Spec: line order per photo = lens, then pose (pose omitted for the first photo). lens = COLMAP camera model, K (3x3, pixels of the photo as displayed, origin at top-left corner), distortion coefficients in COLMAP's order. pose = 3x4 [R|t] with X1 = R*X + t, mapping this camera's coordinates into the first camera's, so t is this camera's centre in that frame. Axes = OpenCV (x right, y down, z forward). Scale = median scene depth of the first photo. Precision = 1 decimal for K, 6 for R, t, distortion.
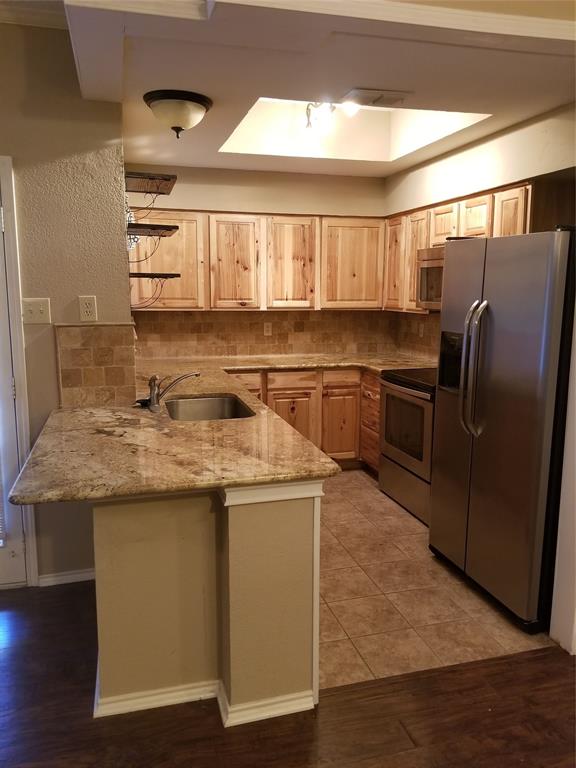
lens RADIAL K [[602.2, 0, 288.2], [0, 602.2, 370.4], [0, 0, 1]] dist [0.103916, -0.175388]
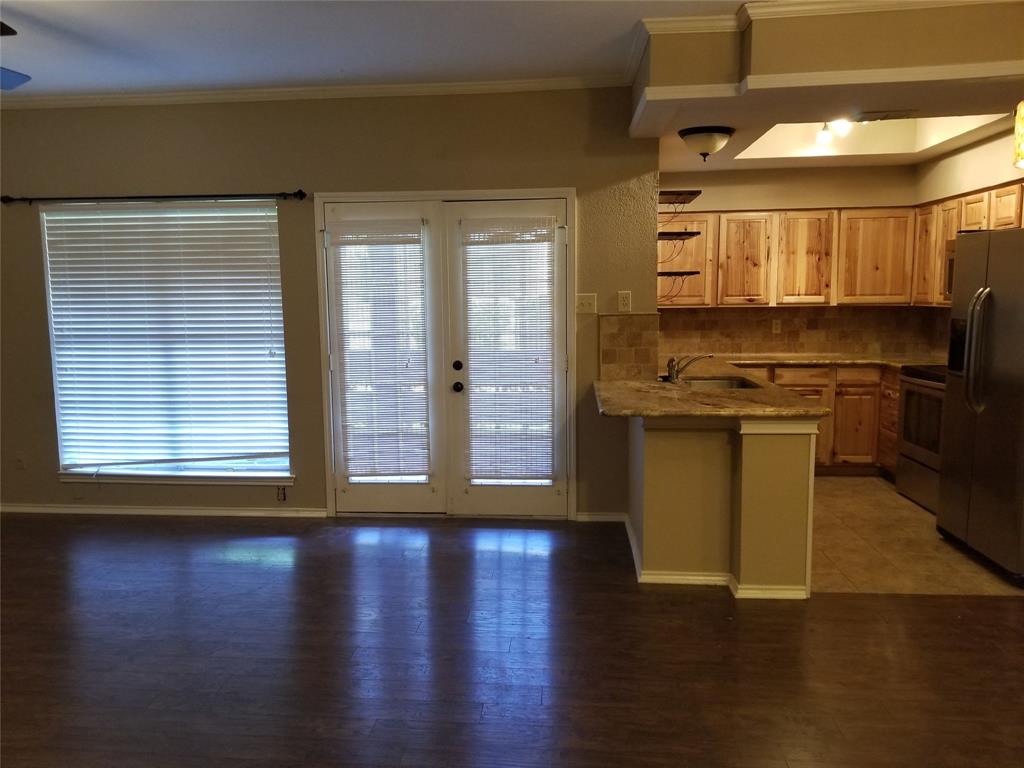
lens RADIAL K [[802.9, 0, 482.8], [0, 802.9, 392.3], [0, 0, 1]] dist [0.103916, -0.175388]
pose [[0.928674, 0.030219, -0.369663, 0.014842], [-0.035681, 0.999332, -0.007946, 0.072240], [0.369176, 0.020569, 0.929132, -0.430555]]
